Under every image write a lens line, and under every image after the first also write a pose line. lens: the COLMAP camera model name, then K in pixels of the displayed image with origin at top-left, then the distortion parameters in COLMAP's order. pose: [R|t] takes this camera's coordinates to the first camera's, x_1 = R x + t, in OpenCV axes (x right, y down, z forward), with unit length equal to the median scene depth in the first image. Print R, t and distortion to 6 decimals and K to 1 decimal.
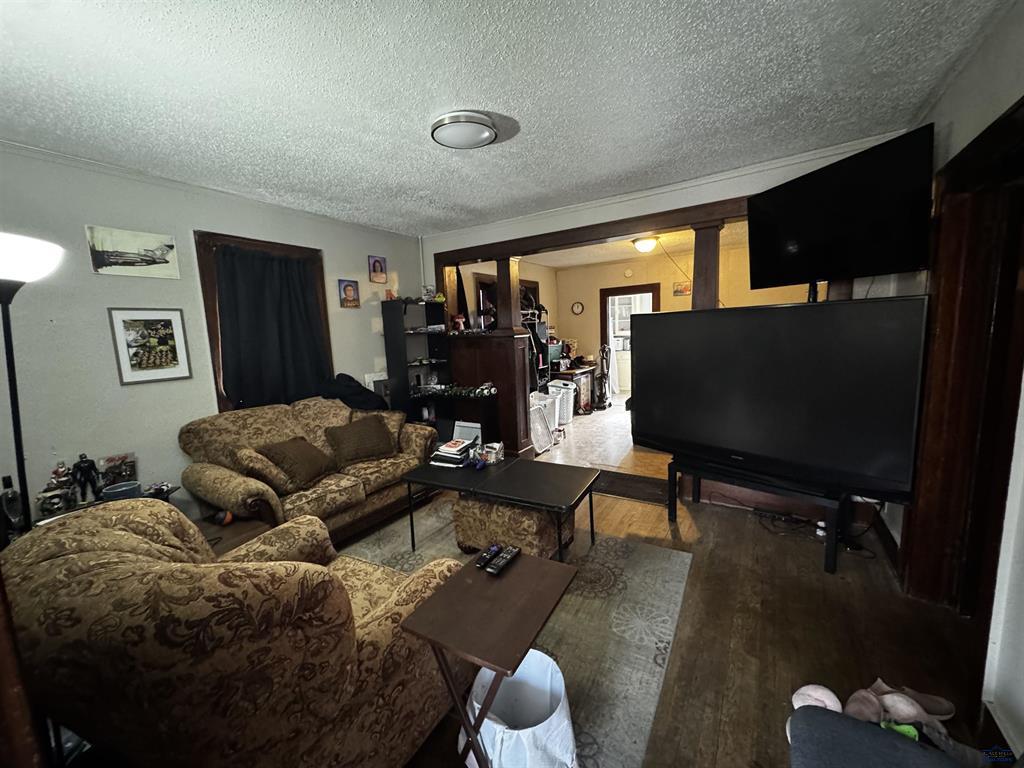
lens RADIAL K [[407.9, 0, 512.0], [0, 407.9, 384.0], [0, 0, 1]] dist [0.000045, -0.000034]
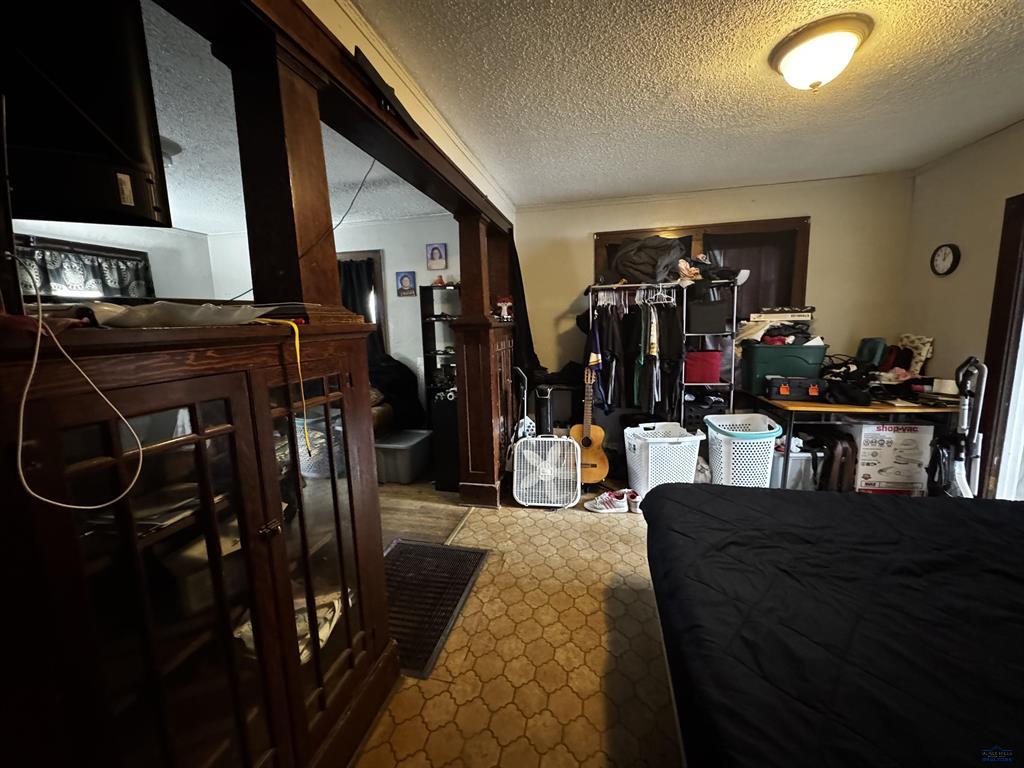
lens RADIAL K [[407.9, 0, 512.0], [0, 407.9, 384.0], [0, 0, 1]] dist [0.000045, -0.000034]
pose [[0.340776, 0.171084, -0.924447, 0.736202], [-0.112016, 0.983687, 0.140755, -0.132145], [0.933447, 0.055587, 0.354382, 0.834792]]
